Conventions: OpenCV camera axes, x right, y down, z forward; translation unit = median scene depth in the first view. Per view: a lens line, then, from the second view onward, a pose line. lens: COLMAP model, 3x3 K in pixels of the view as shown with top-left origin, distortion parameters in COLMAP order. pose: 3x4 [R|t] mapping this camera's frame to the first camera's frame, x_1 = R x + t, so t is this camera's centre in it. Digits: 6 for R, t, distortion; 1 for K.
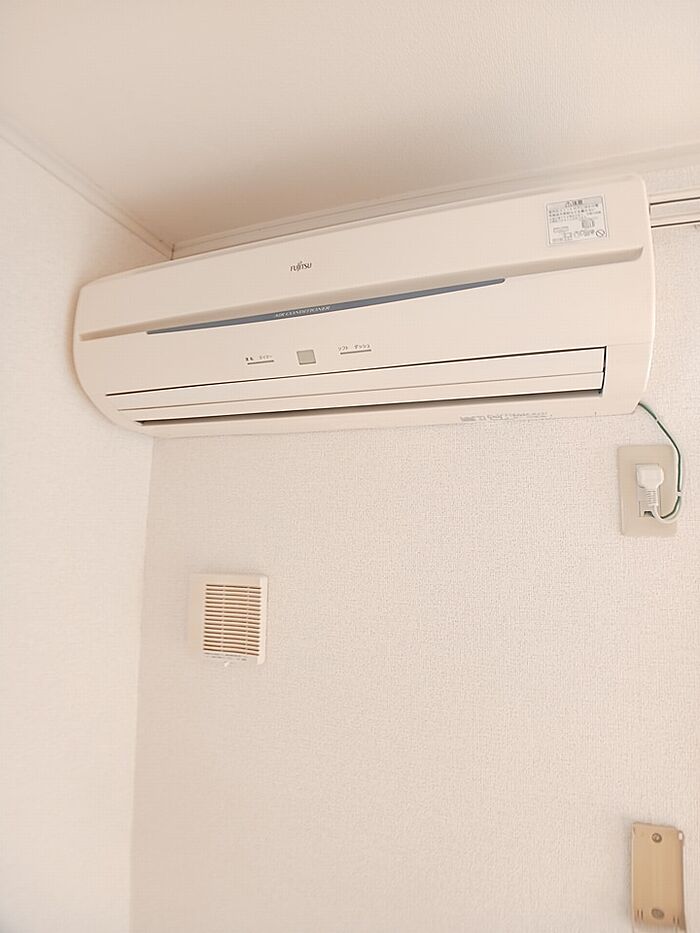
lens RADIAL K [[522.6, 0, 350.0], [0, 522.6, 466.5], [0, 0, 1]] dist [-0.064185, -0.001406]
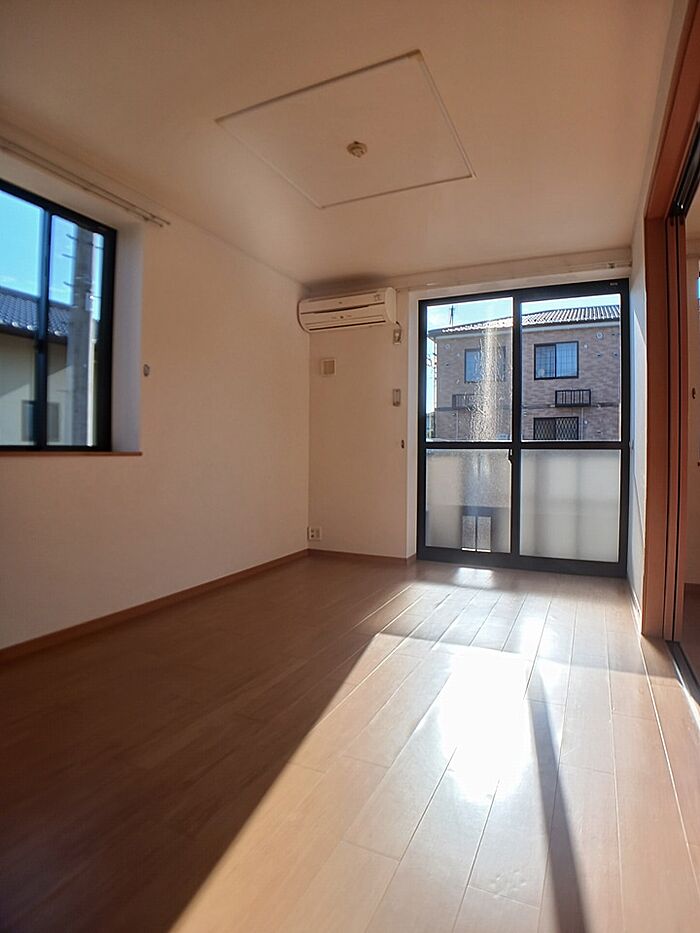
lens RADIAL K [[522.6, 0, 350.0], [0, 522.6, 466.5], [0, 0, 1]] dist [-0.064185, -0.001406]
pose [[0.995609, -0.008380, -0.093235, 0.492508], [0.019708, 0.992427, 0.121246, 0.689943], [0.091513, -0.122551, 0.988234, -4.557835]]
